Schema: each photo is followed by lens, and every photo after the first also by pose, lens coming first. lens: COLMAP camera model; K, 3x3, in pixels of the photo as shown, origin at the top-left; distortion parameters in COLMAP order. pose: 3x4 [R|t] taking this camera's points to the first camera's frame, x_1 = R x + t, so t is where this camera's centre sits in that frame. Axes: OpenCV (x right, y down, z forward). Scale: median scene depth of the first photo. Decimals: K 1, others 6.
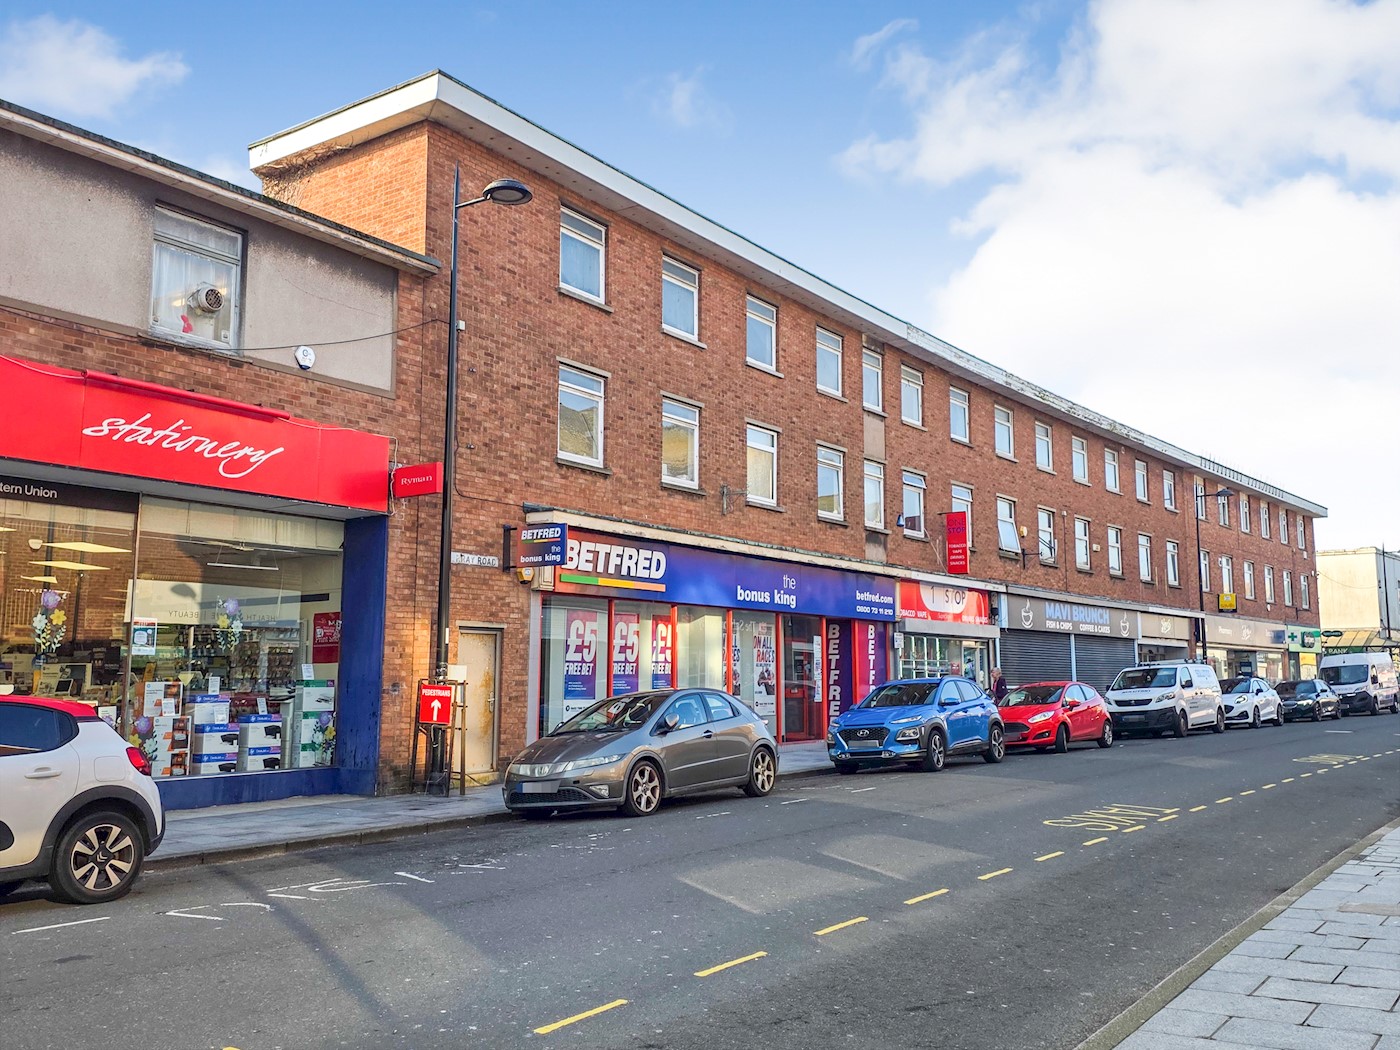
lens RADIAL K [[1237.7, 0, 695.2], [0, 1237.7, 506.0], [0, 0, 1]] dist [0.123280, -0.180265]
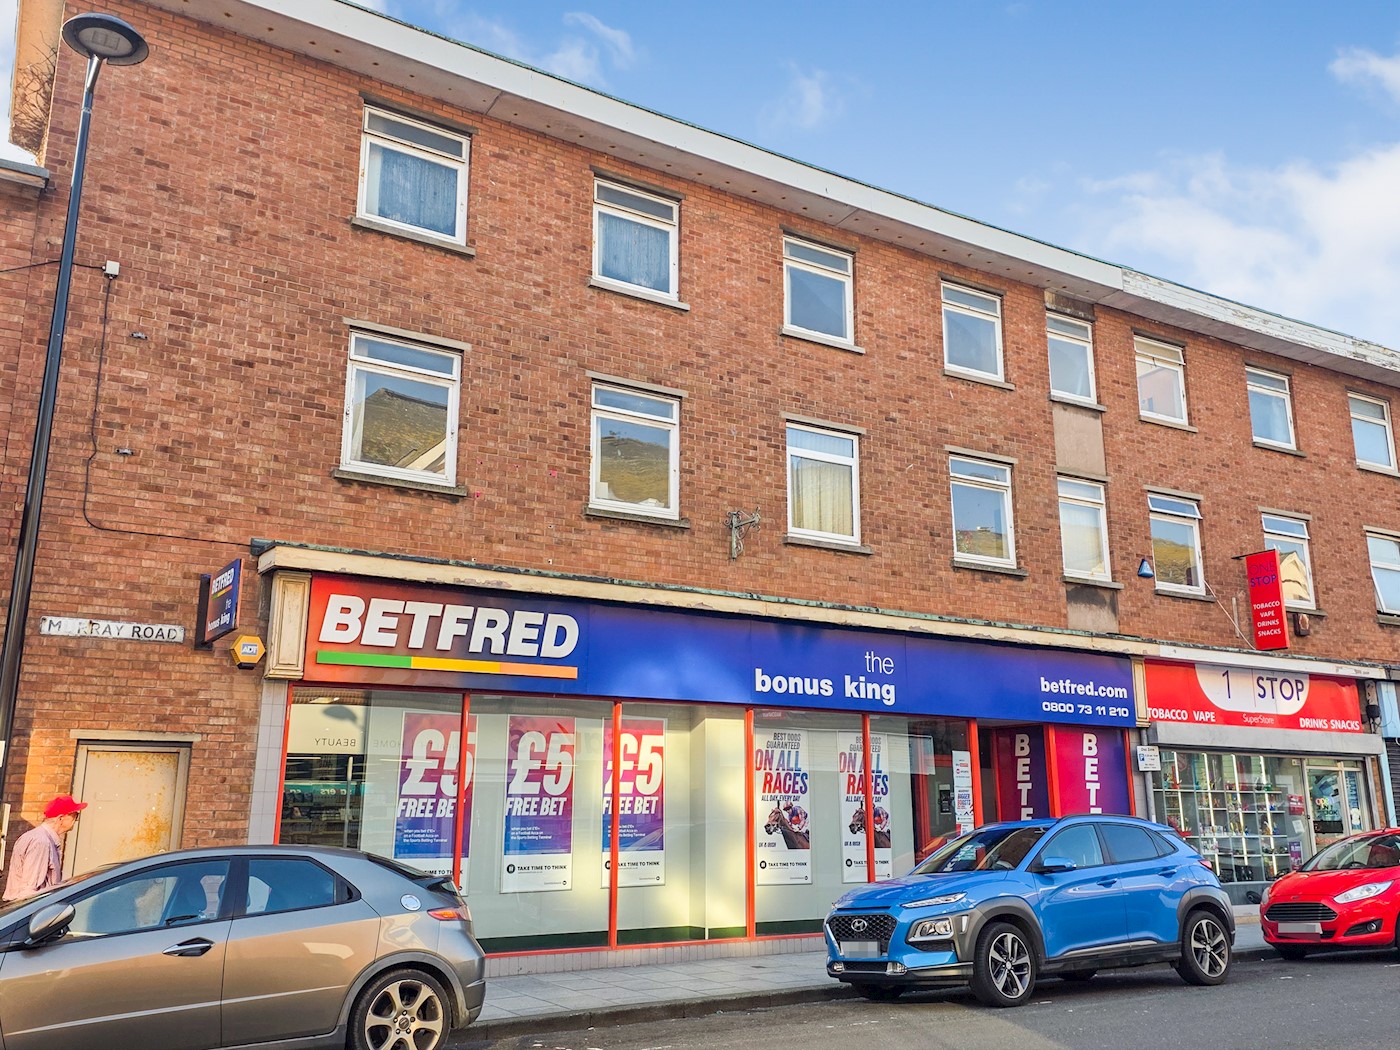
lens RADIAL K [[1230.5, 0, 716.2], [0, 1230.5, 504.3], [0, 0, 1]] dist [0.128657, -0.208396]
pose [[0.924010, -0.099893, -0.369090, 0.279787], [0.057744, 0.990656, -0.123557, 0.063608], [0.377983, 0.092855, 0.921144, 0.448647]]
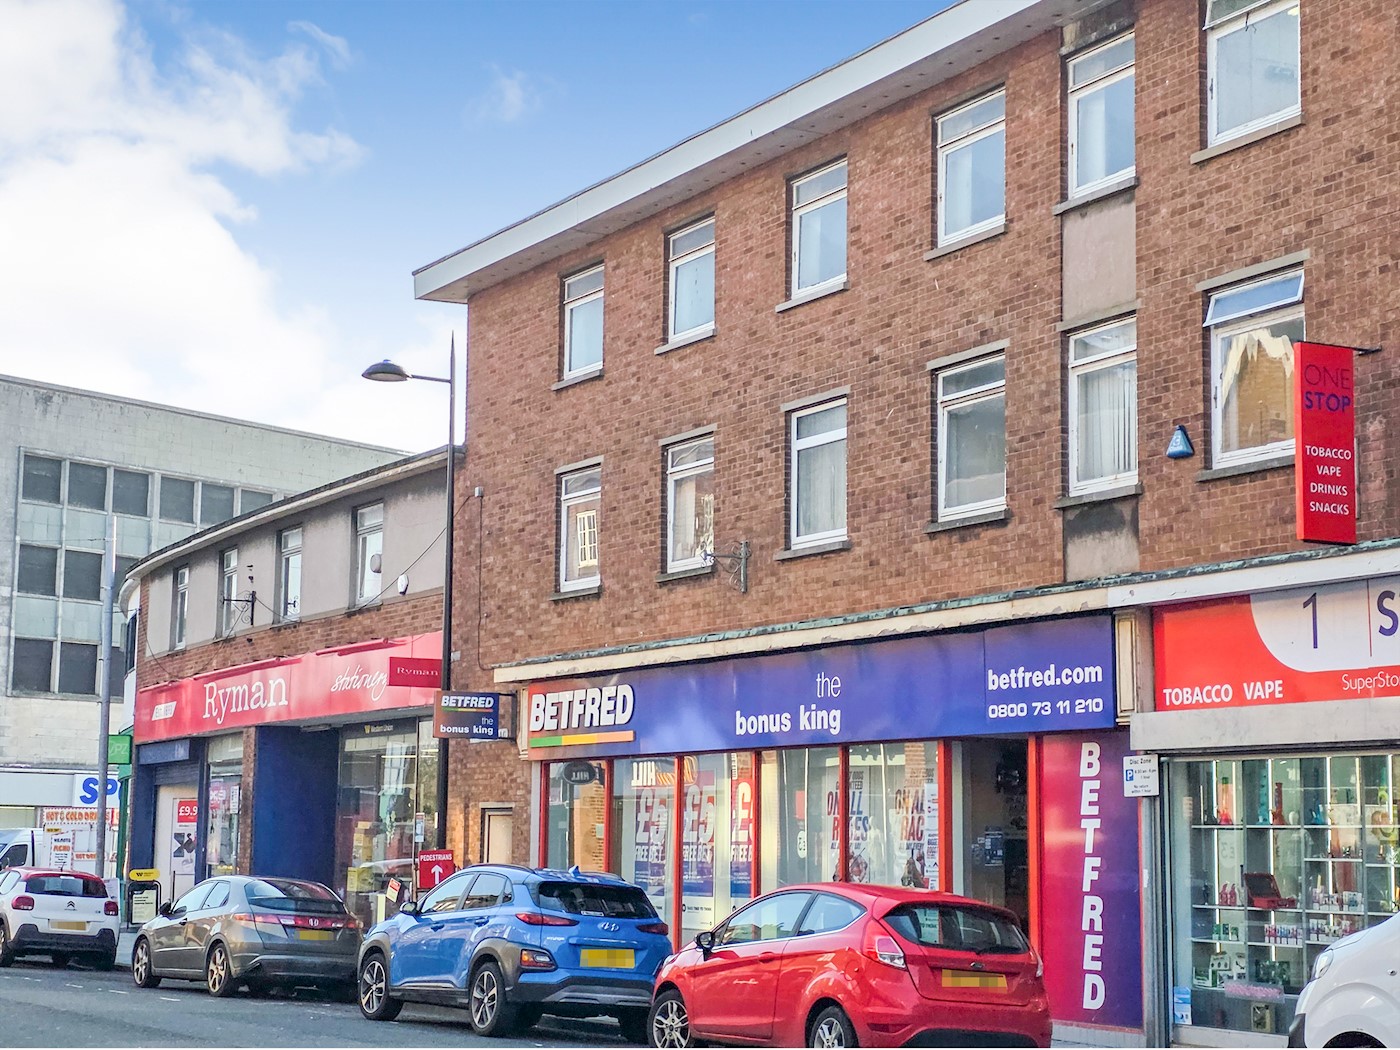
lens RADIAL K [[2435.9, 0, 683.4], [0, 2435.9, 488.9], [0, 0, 1]] dist [0.225884, -1.131942]
pose [[-0.430213, -0.139400, -0.891899, 1.198340], [0.111483, 0.972238, -0.205731, 0.216576], [0.895817, -0.187940, -0.402729, 1.605810]]
